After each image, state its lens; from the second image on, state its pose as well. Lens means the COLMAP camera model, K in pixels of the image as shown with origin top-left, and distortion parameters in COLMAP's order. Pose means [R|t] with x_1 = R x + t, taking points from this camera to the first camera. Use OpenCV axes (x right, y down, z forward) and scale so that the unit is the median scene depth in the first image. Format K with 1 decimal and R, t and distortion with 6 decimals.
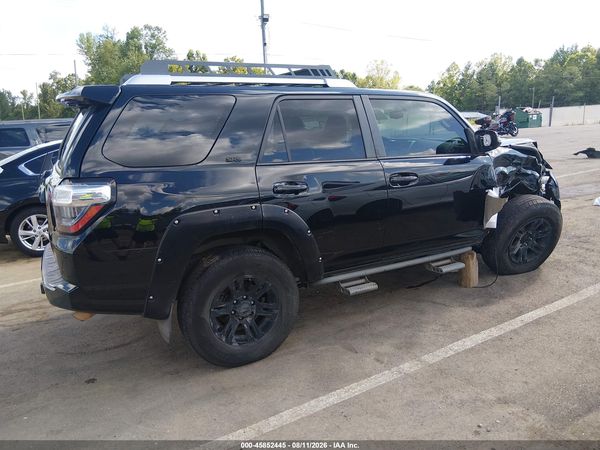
lens RADIAL K [[469.1, 0, 300.0], [0, 469.1, 225.0], [0, 0, 1]] dist [0.103397, -0.179229]
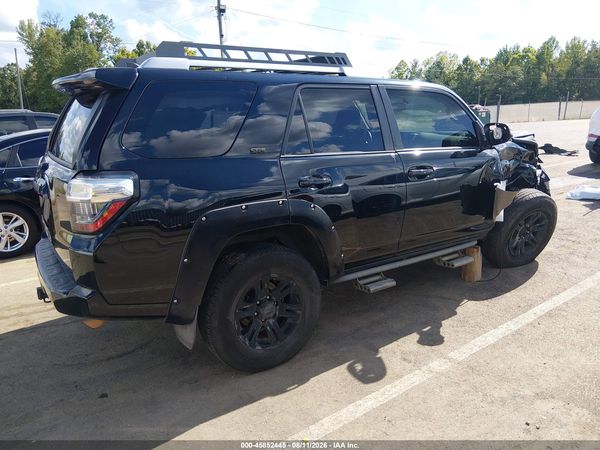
lens RADIAL K [[469.1, 0, 300.0], [0, 469.1, 225.0], [0, 0, 1]] dist [0.103397, -0.179229]
pose [[0.994662, -0.011557, 0.102533, -0.130128], [0.010562, 0.999892, 0.010240, -0.001358], [-0.102641, -0.009102, 0.994677, 0.054339]]
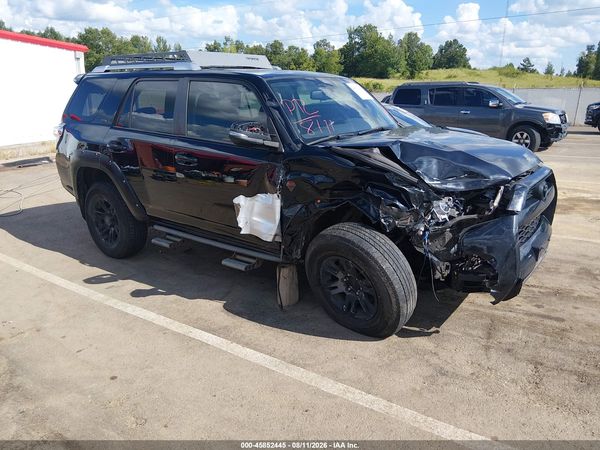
lens RADIAL K [[469.1, 0, 300.0], [0, 469.1, 225.0], [0, 0, 1]] dist [0.103397, -0.179229]
pose [[0.405666, 0.294362, -0.865324, 1.315398], [-0.217804, 0.950582, 0.221257, -0.253037], [0.887692, 0.098715, 0.449732, 0.769087]]
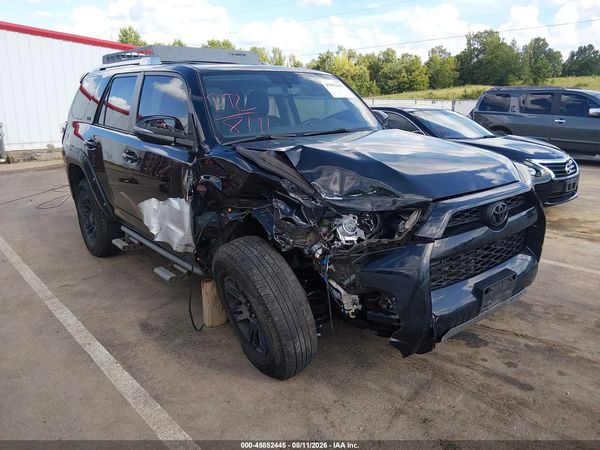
lens RADIAL K [[469.1, 0, 300.0], [0, 469.1, 225.0], [0, 0, 1]] dist [0.103397, -0.179229]
pose [[0.179787, 0.298876, -0.937203, 1.291940], [-0.229034, 0.939262, 0.255597, -0.308349], [0.956671, 0.168699, 0.237320, 1.144454]]
